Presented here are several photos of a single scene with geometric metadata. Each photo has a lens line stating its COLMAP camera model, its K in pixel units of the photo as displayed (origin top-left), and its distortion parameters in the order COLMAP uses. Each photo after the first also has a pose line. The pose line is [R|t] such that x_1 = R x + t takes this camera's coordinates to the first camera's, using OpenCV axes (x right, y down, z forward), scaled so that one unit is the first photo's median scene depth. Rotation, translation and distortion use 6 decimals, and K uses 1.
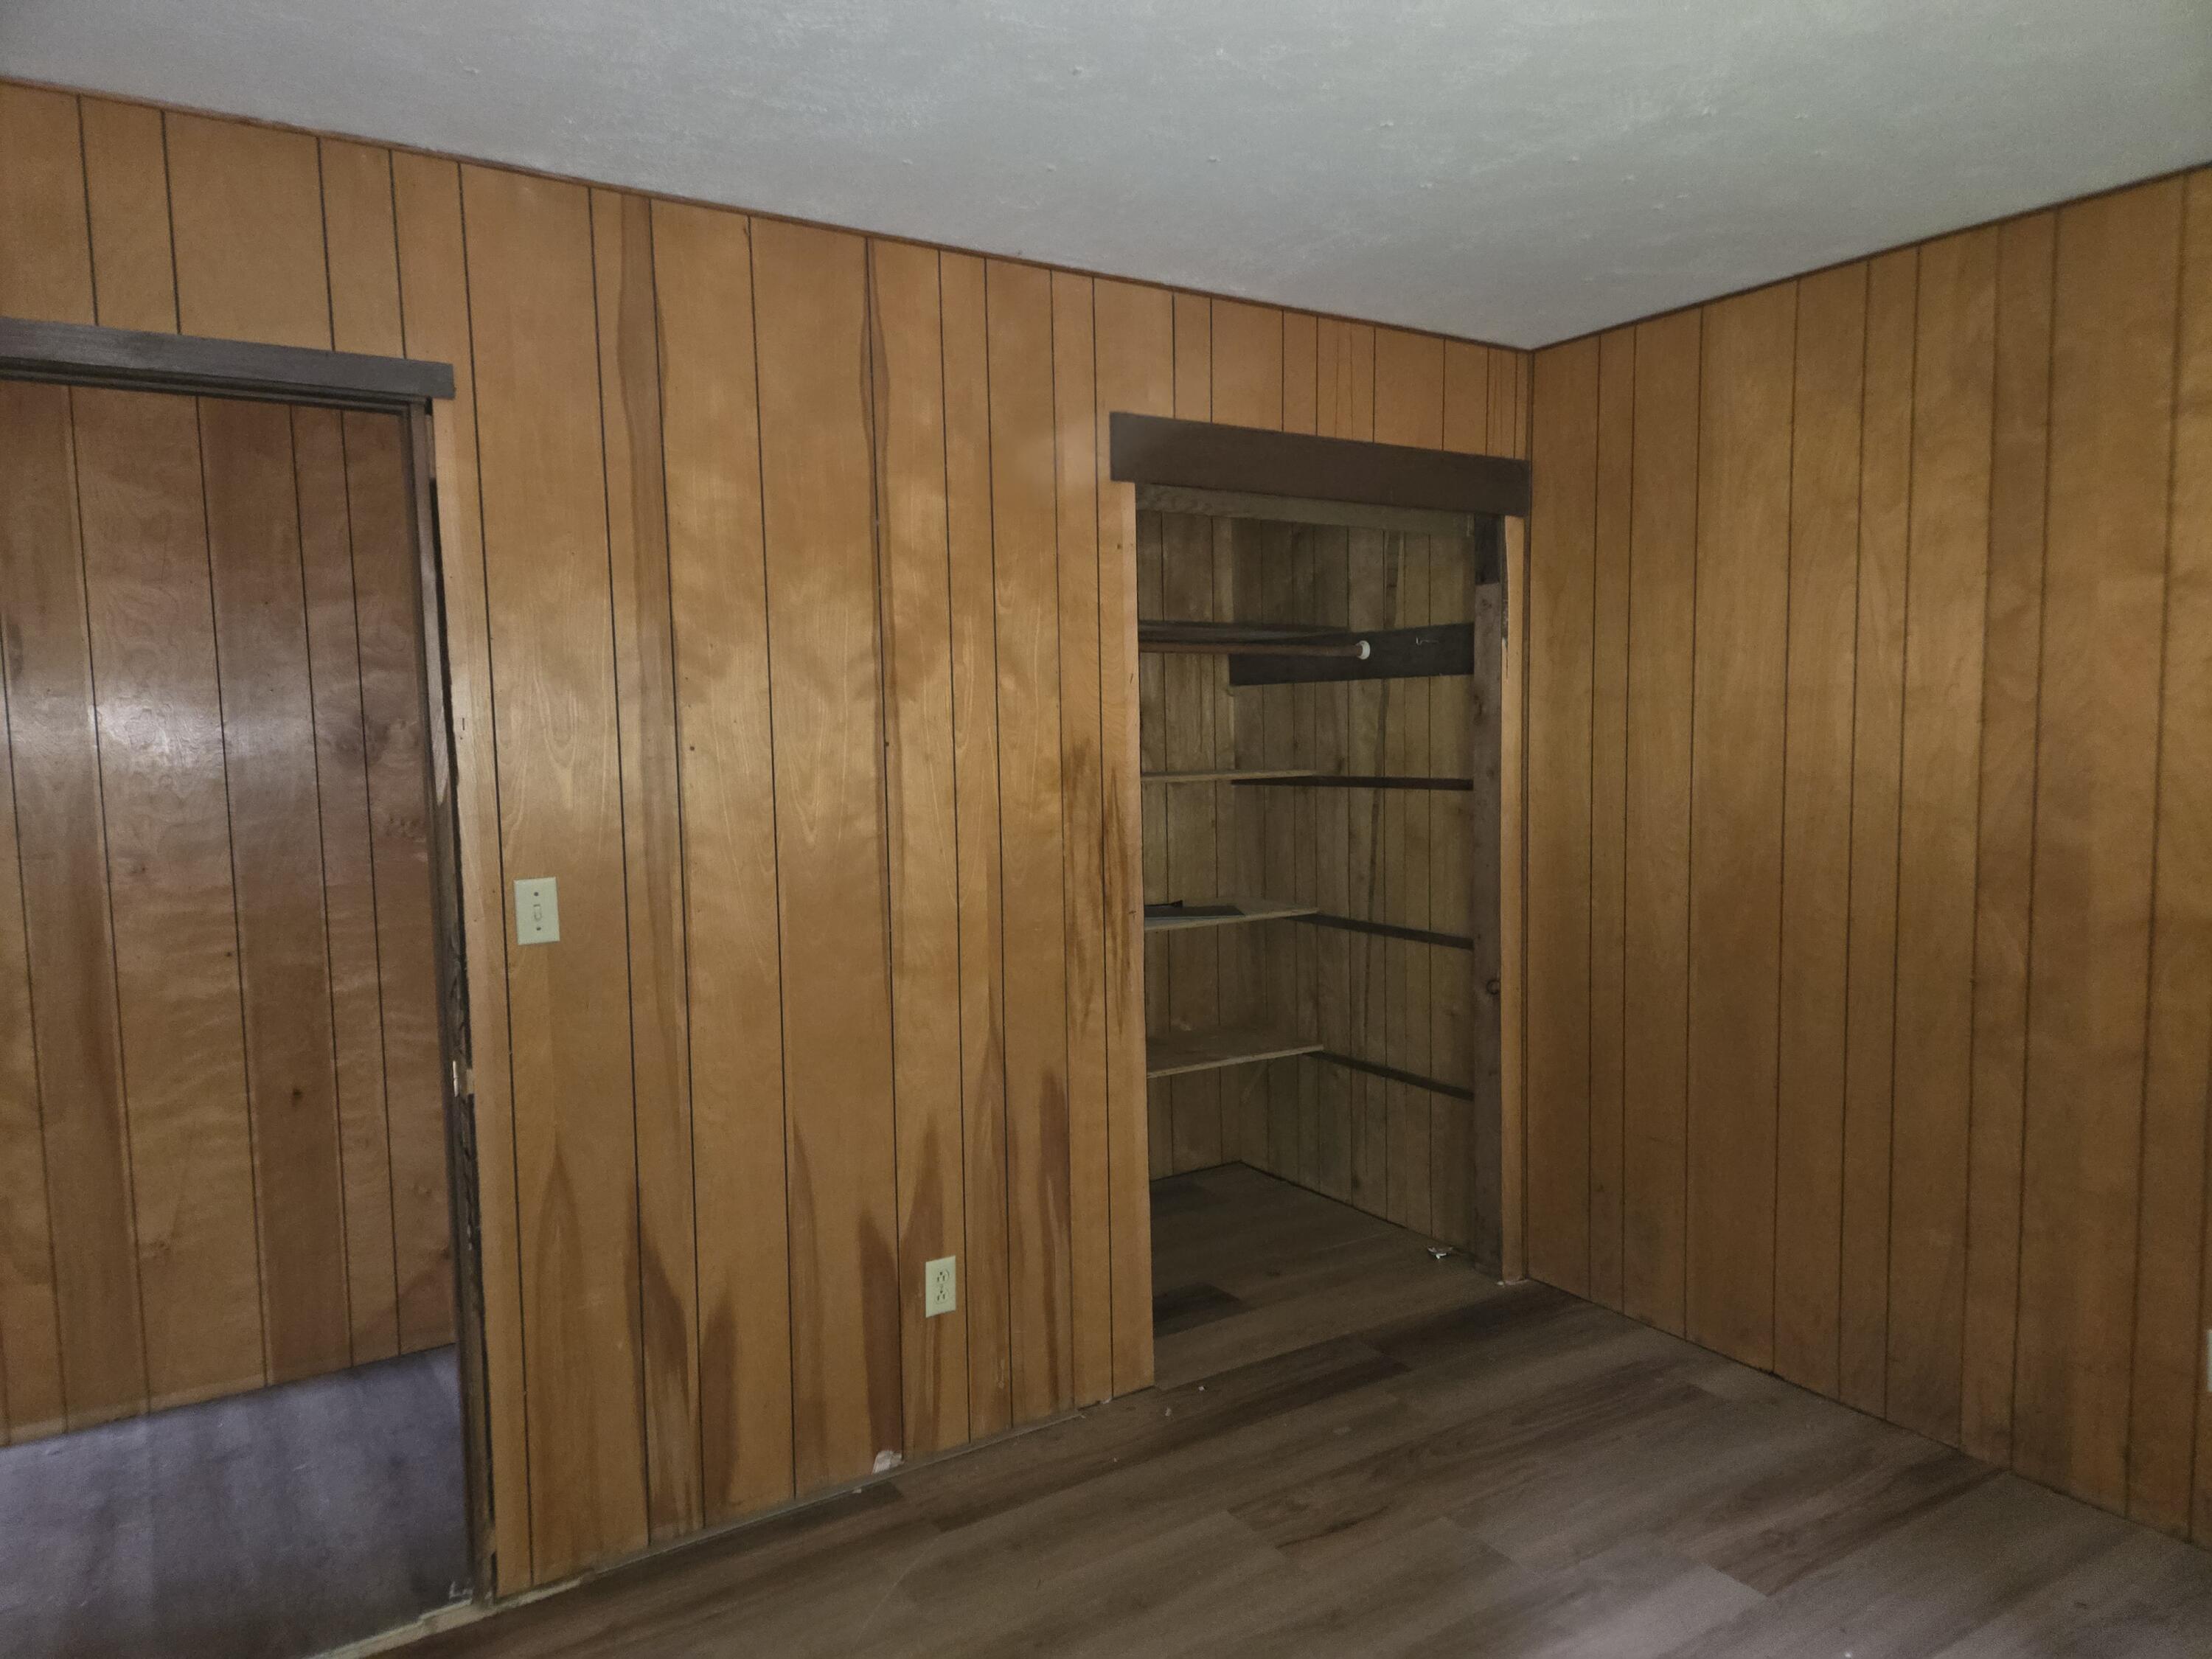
lens RADIAL K [[1466.9, 0, 1105.3], [0, 1466.9, 836.9], [0, 0, 1]] dist [0.057183, -0.030587]
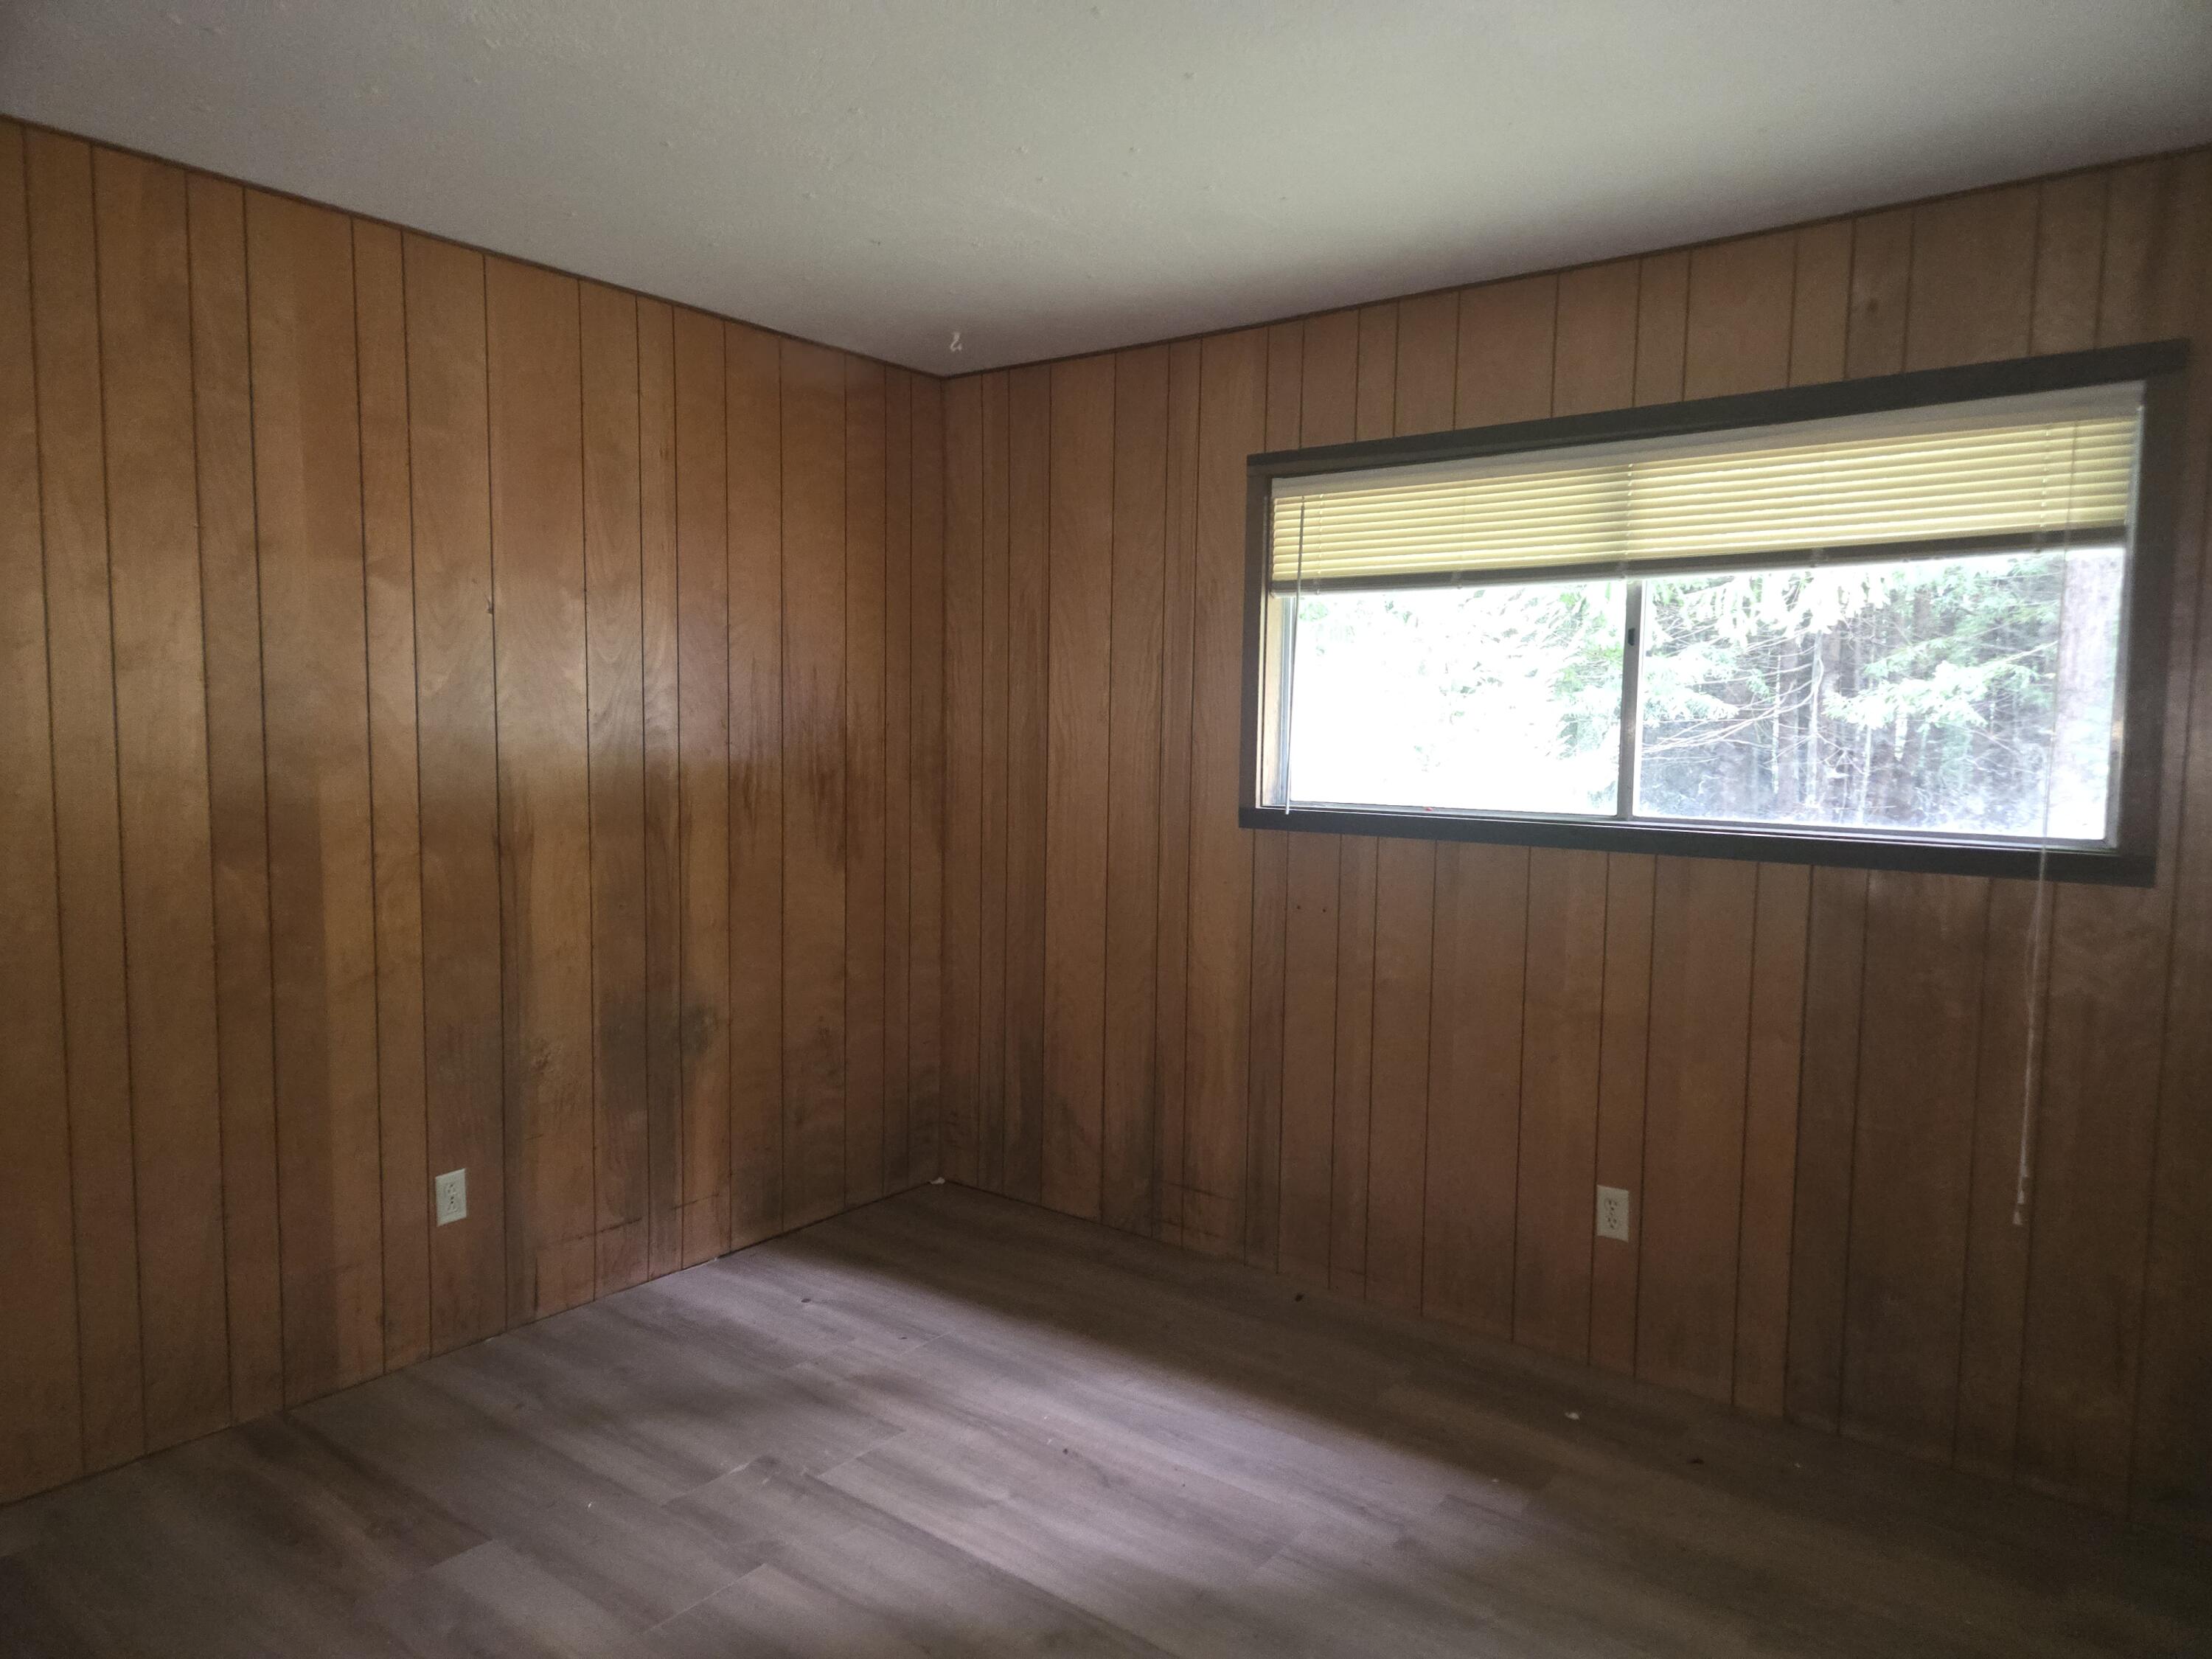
lens RADIAL K [[1466.9, 0, 1106.2], [0, 1466.9, 830.6], [0, 0, 1]] dist [0.057183, -0.030587]
pose [[-0.333323, -0.057472, 0.941060, -0.536004], [0.073612, 0.993507, 0.086748, -0.021032], [-0.939935, 0.098188, -0.326928, 0.776472]]
